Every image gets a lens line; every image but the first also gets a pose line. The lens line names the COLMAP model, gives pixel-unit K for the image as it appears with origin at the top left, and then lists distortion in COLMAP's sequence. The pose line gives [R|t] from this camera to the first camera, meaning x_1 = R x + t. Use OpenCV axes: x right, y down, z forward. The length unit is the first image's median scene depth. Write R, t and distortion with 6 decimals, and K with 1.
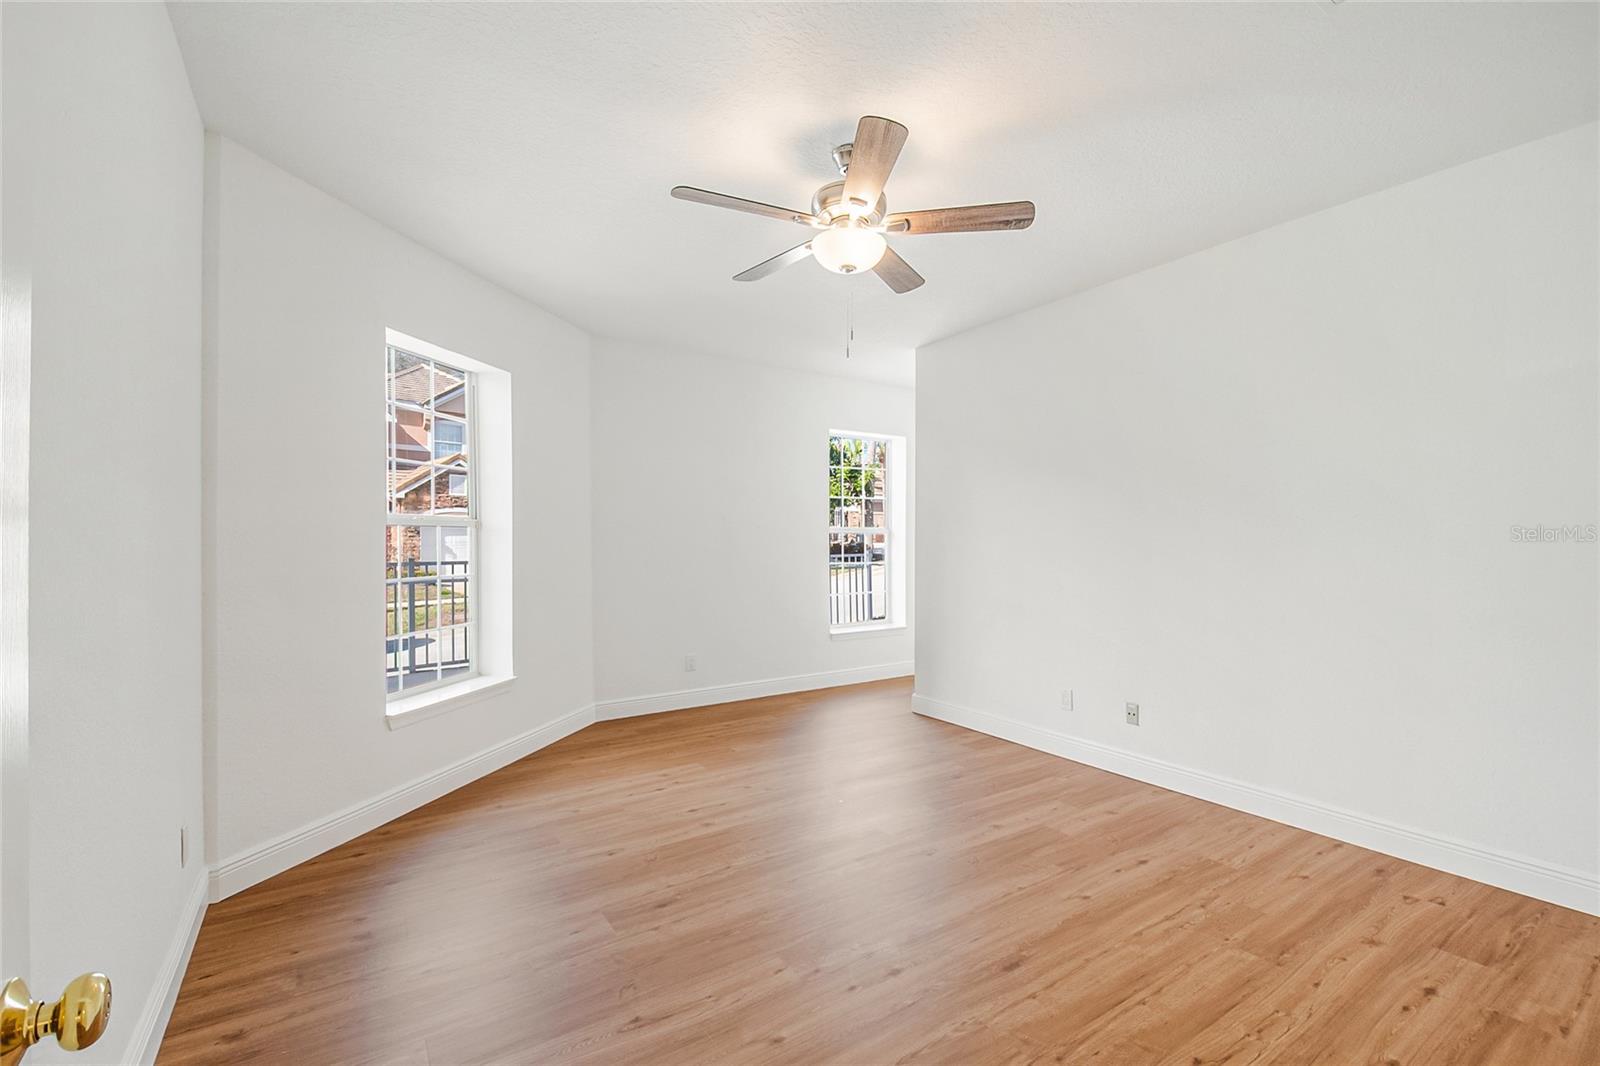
lens RADIAL K [[697.4, 0, 822.8], [0, 697.4, 531.3], [0, 0, 1]] dist [0.019216, -0.012760]
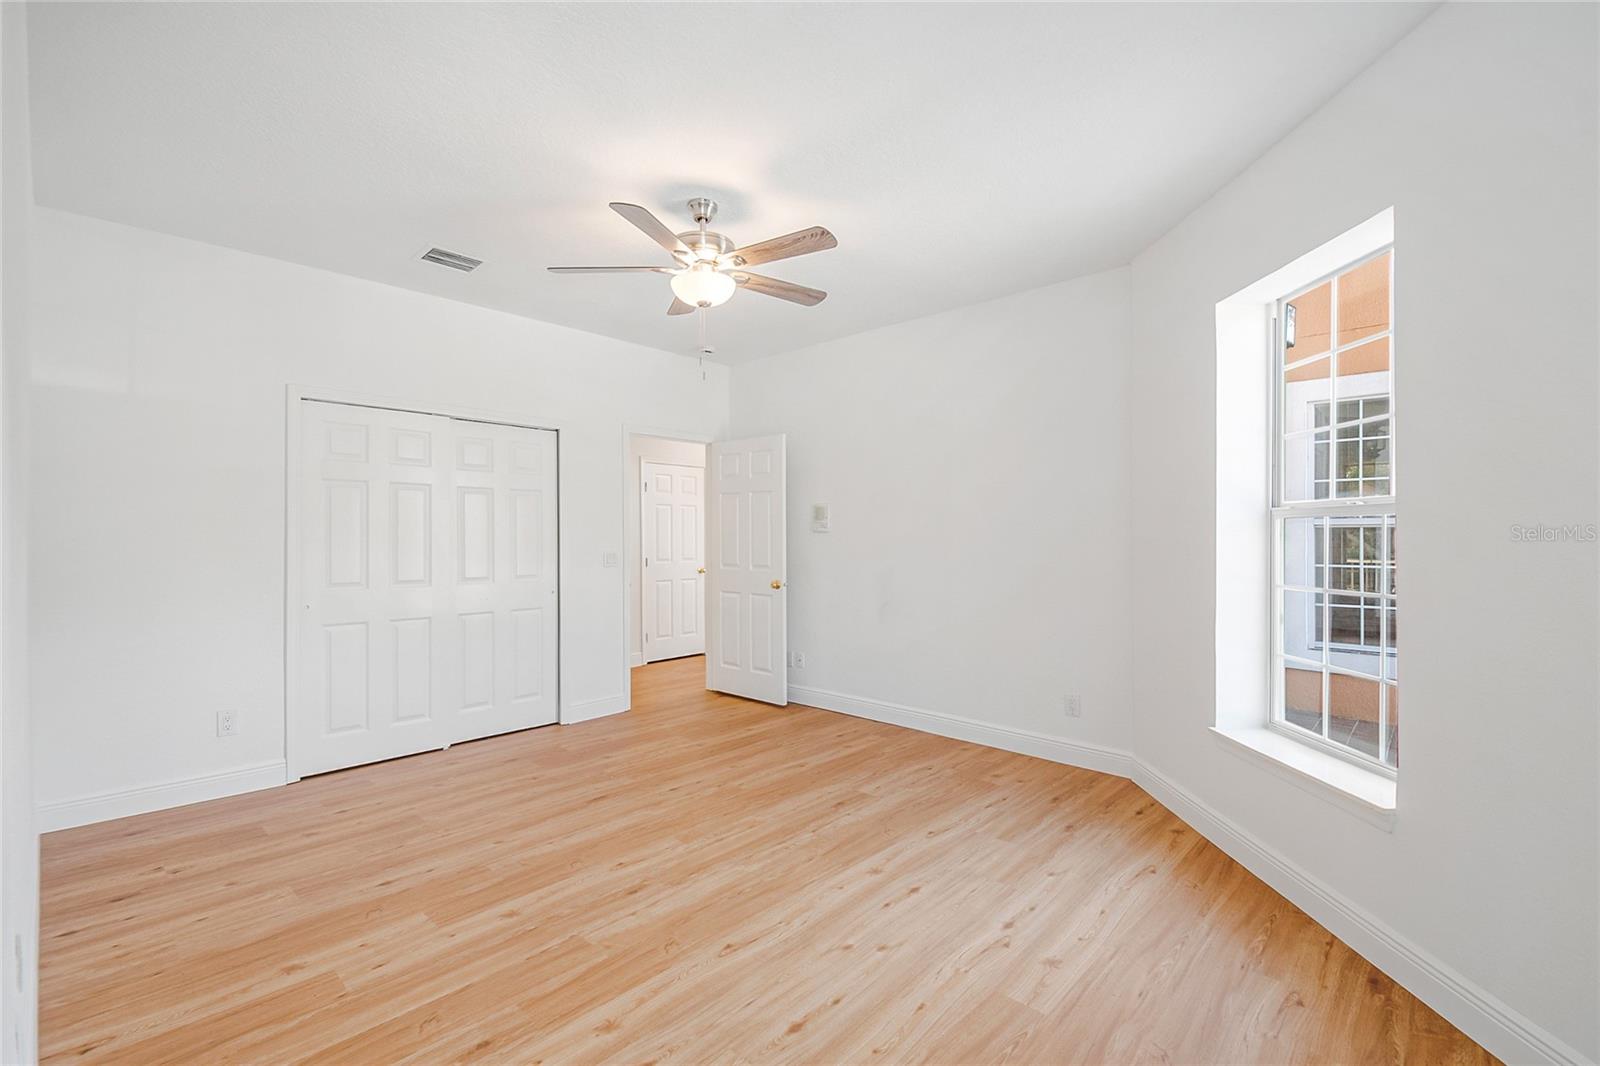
lens RADIAL K [[697.4, 0, 809.5], [0, 697.4, 501.7], [0, 0, 1]] dist [0.019216, -0.012760]
pose [[-0.976490, -0.008915, -0.215380, 0.101687], [0.004499, 0.998084, -0.061713, 0.023650], [0.215517, -0.061231, -0.974578, 1.866275]]
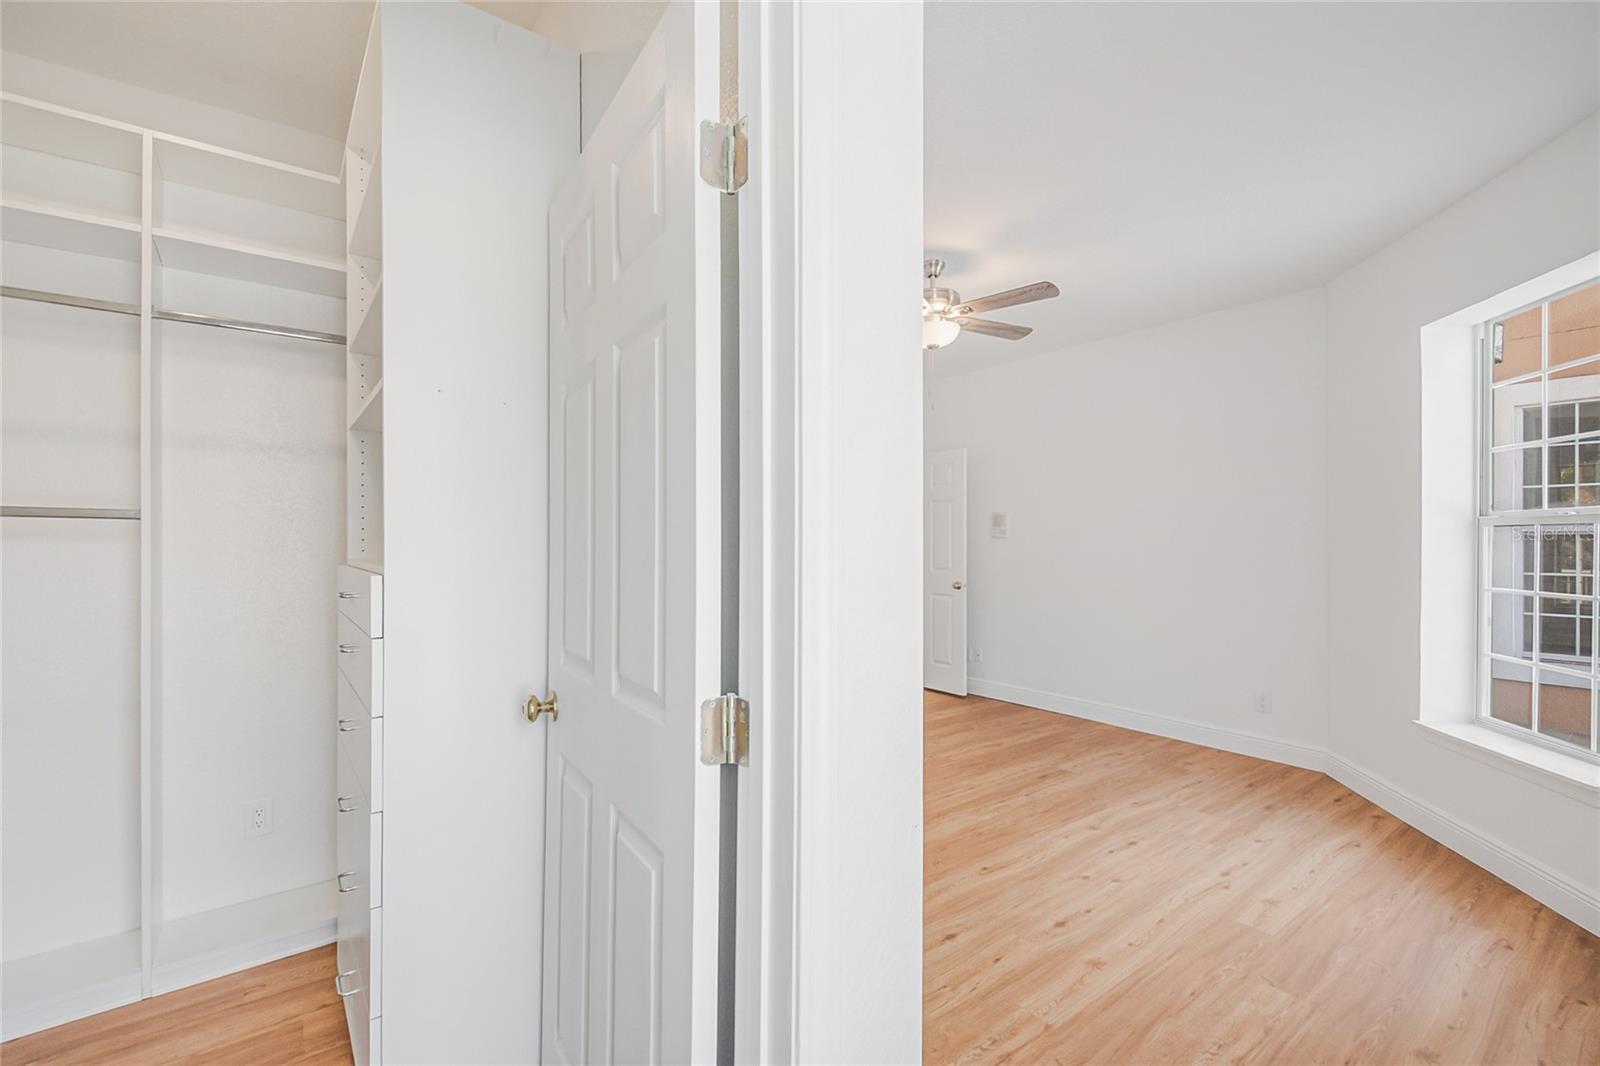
lens RADIAL K [[697.4, 0, 813.4], [0, 697.4, 510.3], [0, 0, 1]] dist [0.019216, -0.012760]
pose [[-0.998651, -0.004490, -0.051727, 0.289974], [-0.001535, 0.998372, -0.057010, 0.026016], [0.051899, -0.056854, -0.997033, 2.029250]]
